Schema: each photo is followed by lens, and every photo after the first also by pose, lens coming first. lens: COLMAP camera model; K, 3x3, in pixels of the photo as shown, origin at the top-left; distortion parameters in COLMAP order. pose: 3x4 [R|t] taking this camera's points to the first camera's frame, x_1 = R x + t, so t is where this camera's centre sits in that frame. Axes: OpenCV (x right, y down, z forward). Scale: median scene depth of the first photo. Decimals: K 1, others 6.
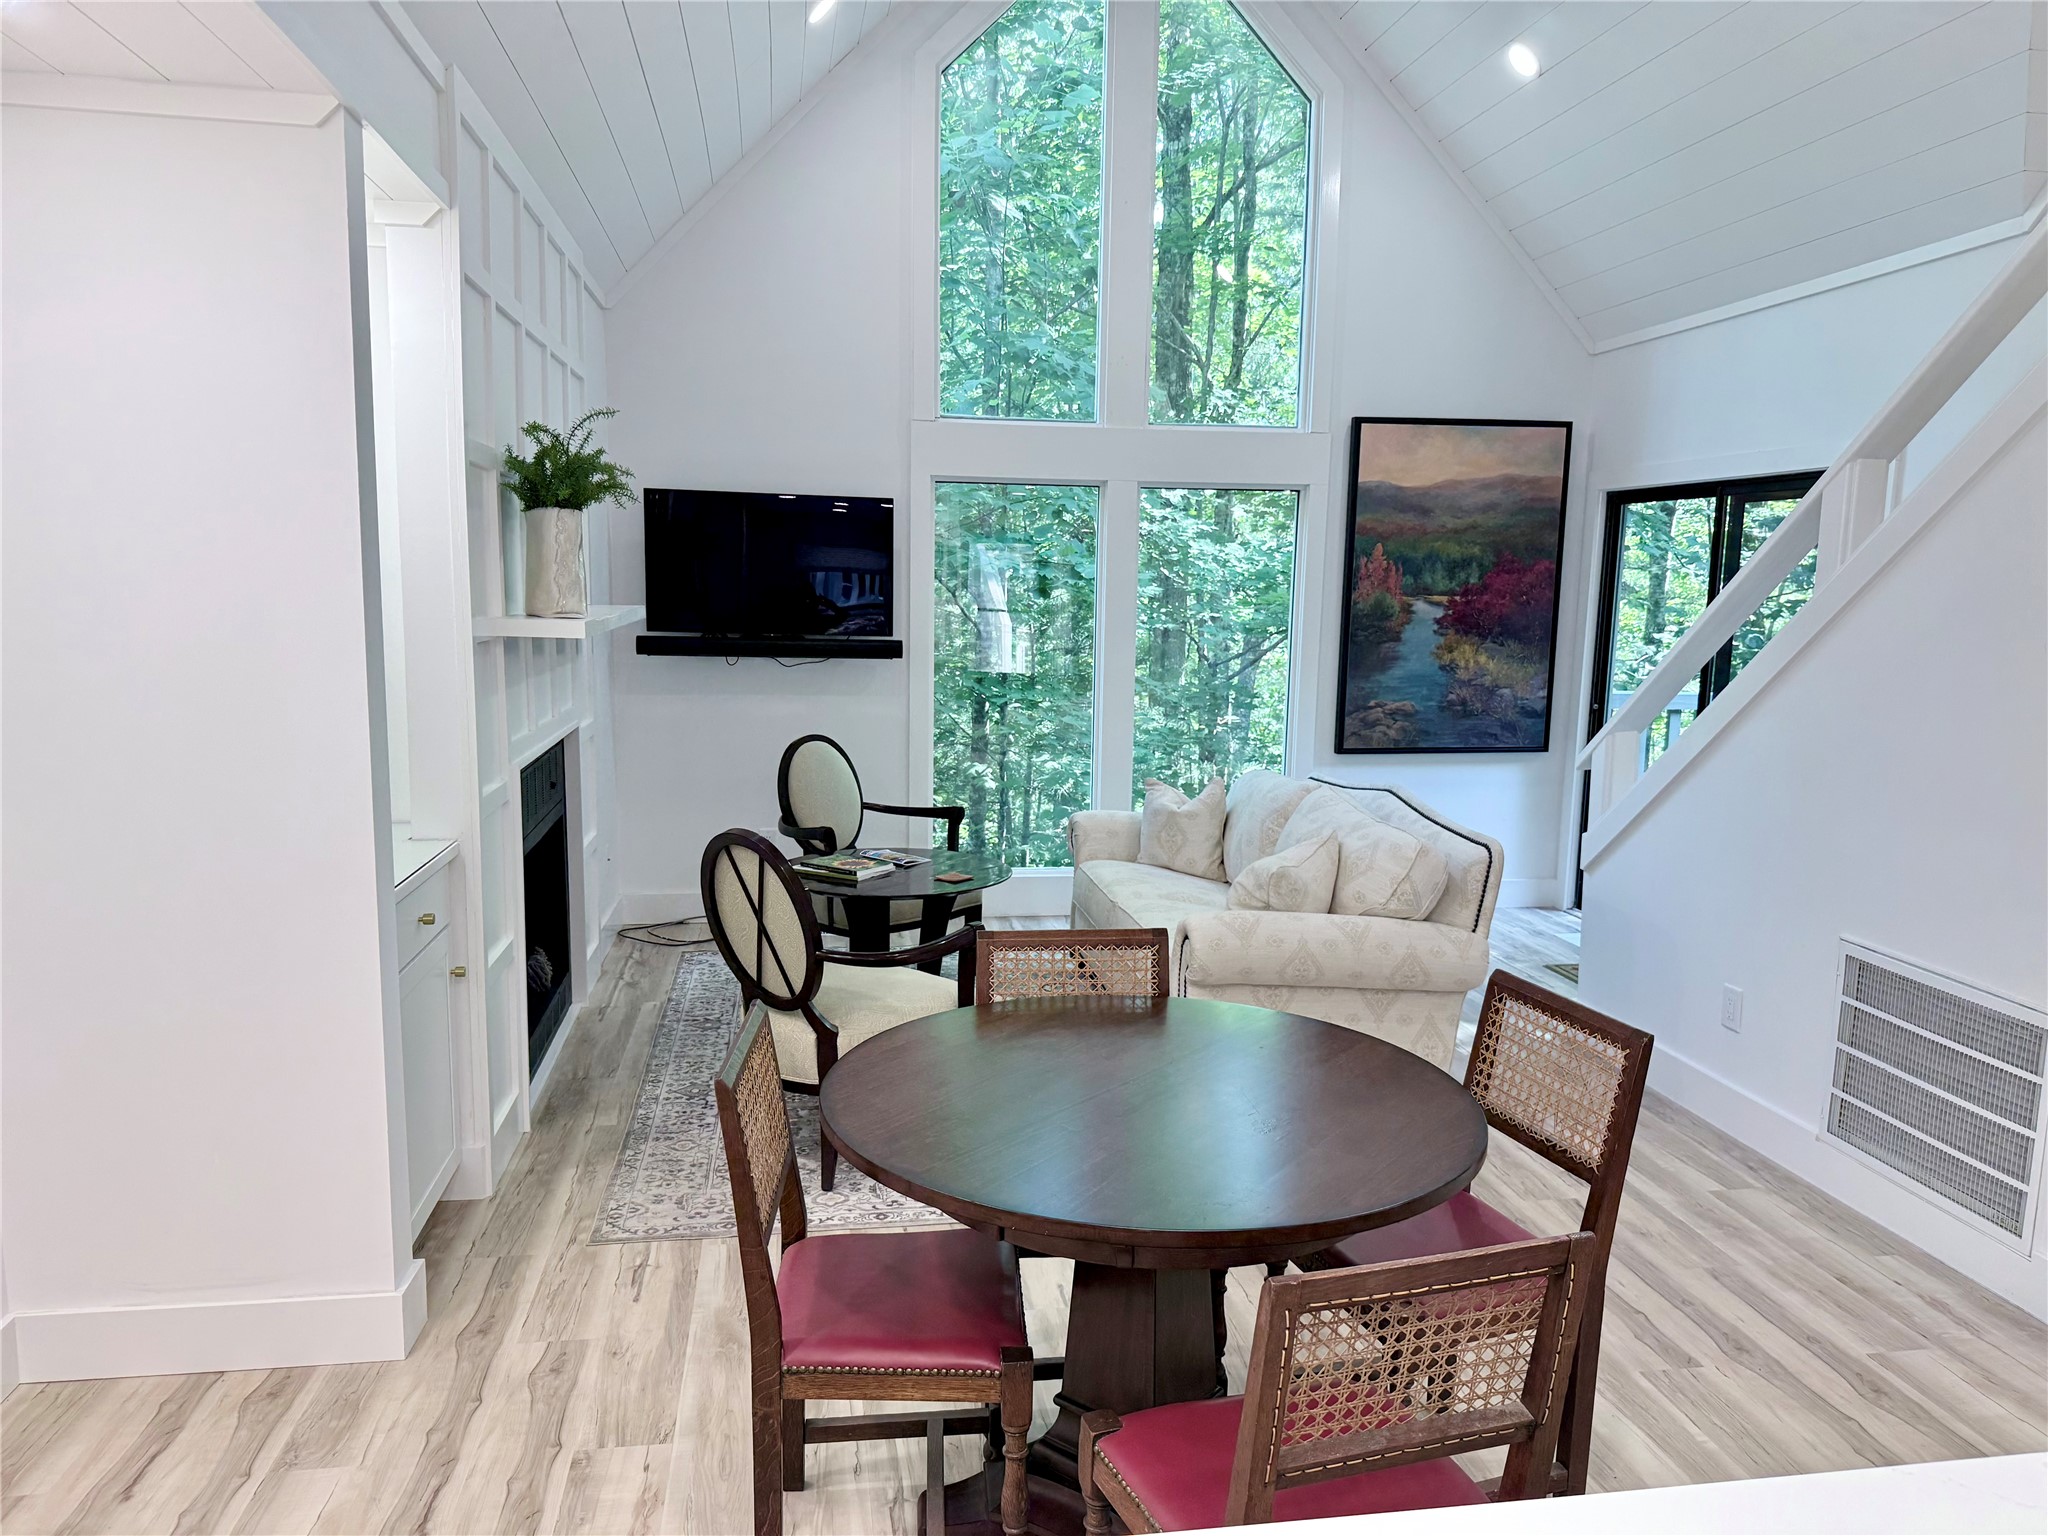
lens RADIAL K [[1434.1, 0, 1020.3], [0, 1434.1, 771.7], [0, 0, 1]] dist [-0.025773, -0.005964]
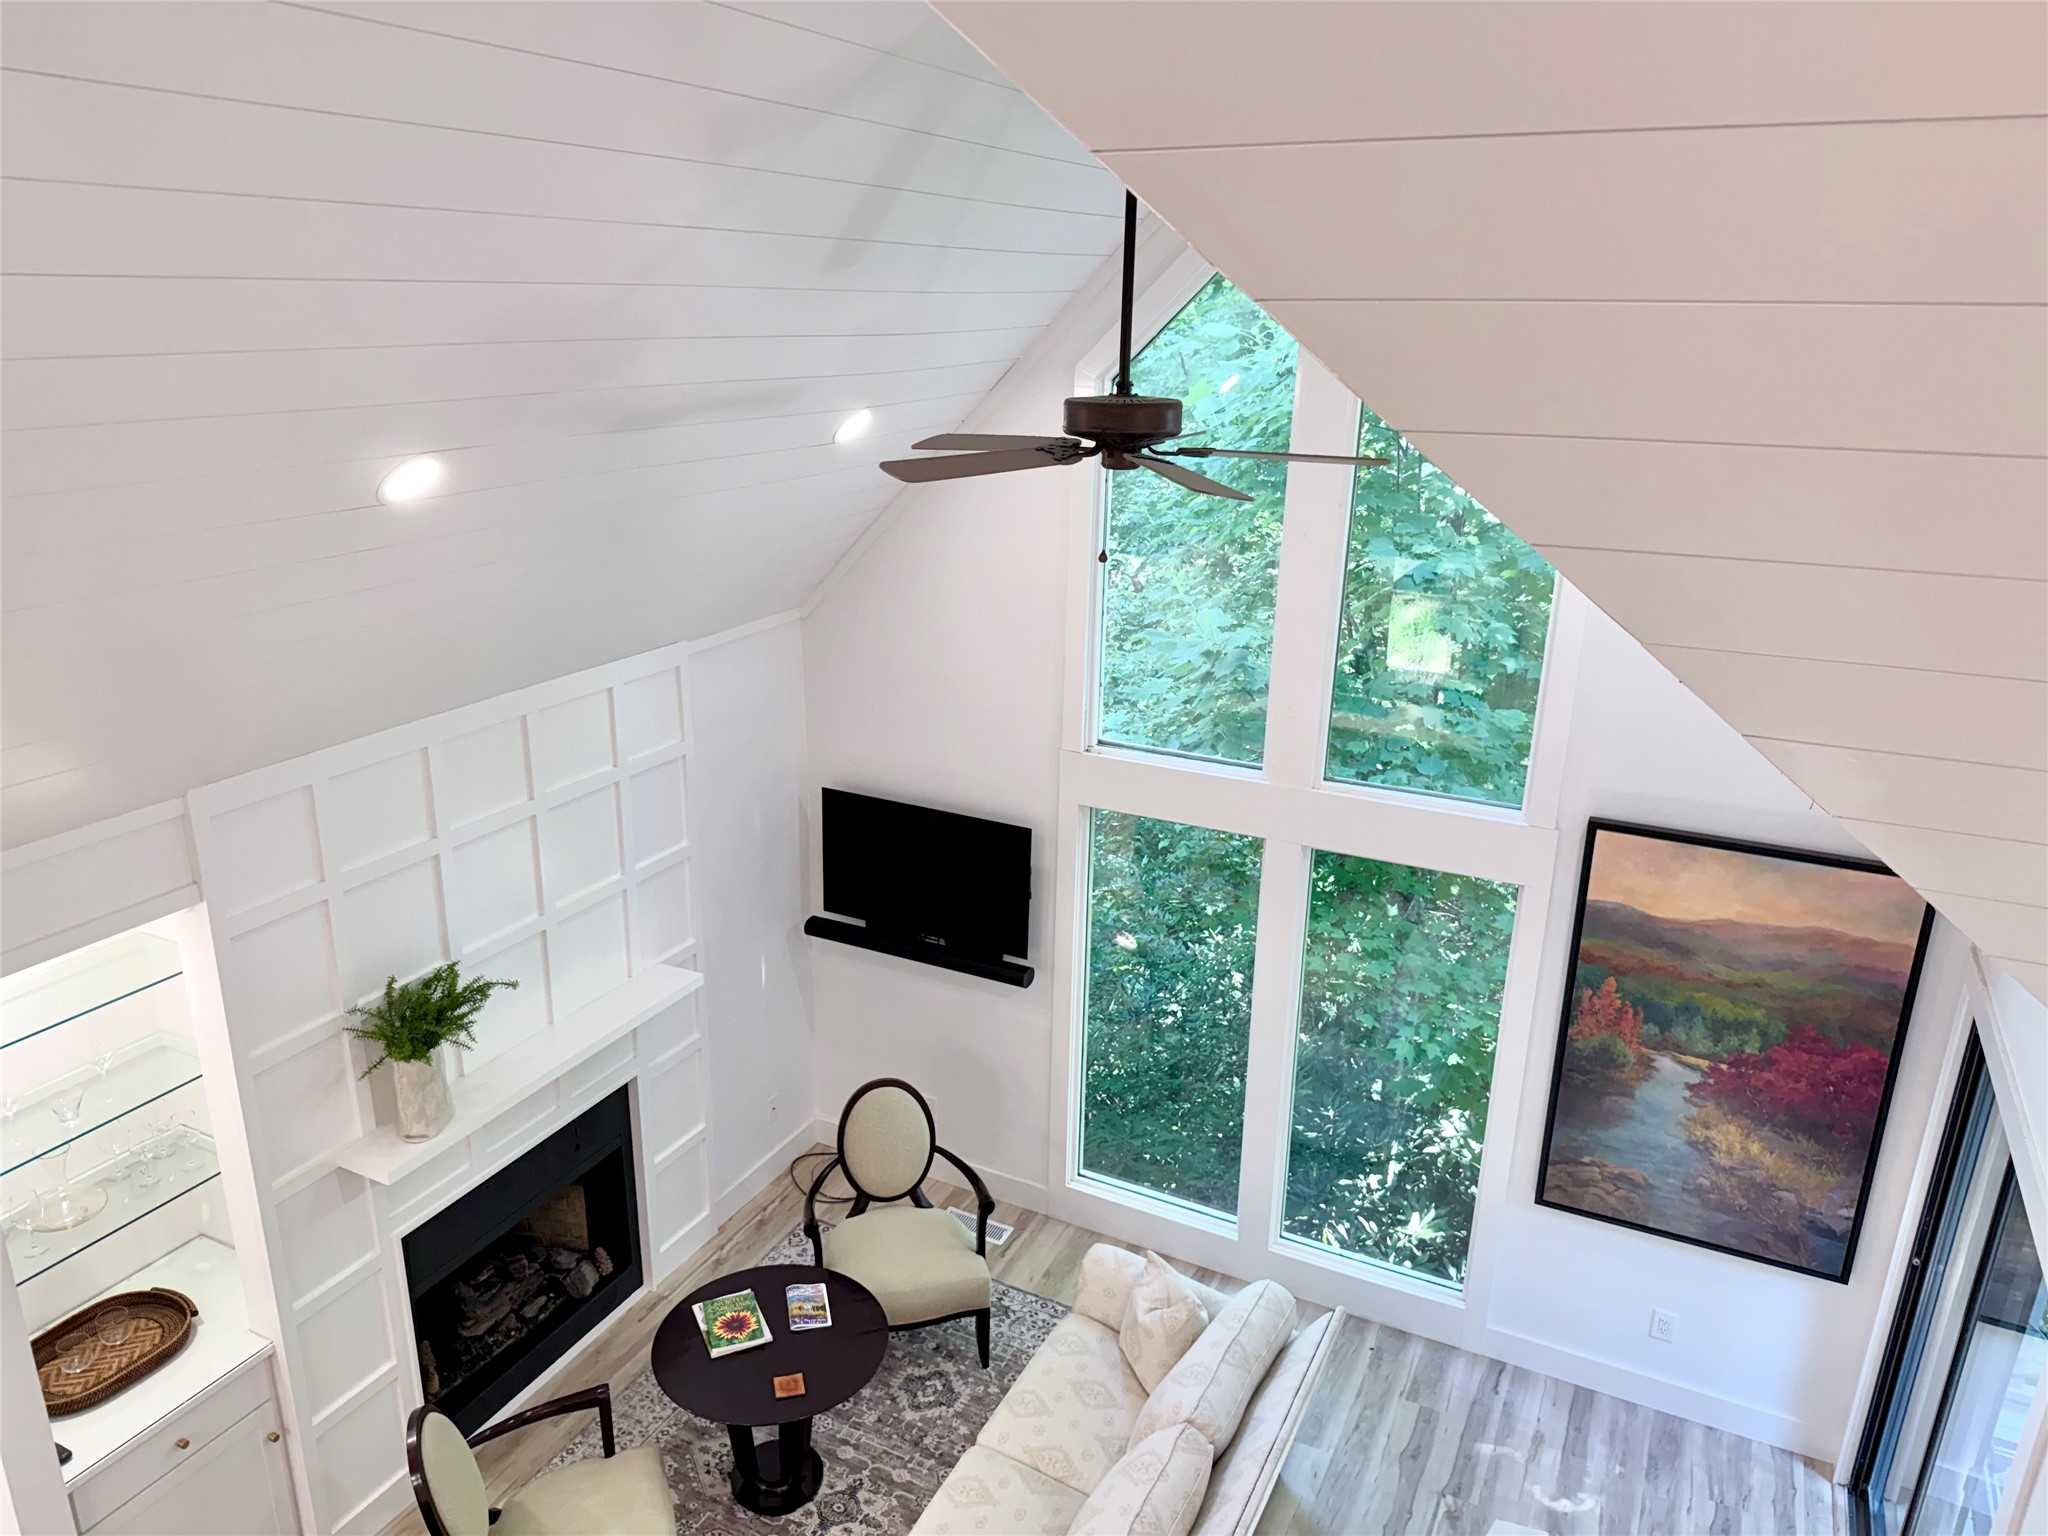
lens RADIAL K [[1434.1, 0, 1022.3], [0, 1434.1, 770.4], [0, 0, 1]] dist [-0.025773, -0.005964]
pose [[0.813892, 0.174825, -0.554090, 0.392736], [-0.078505, 0.978002, 0.193261, -0.384978], [0.575688, -0.113795, 0.809712, 0.218859]]
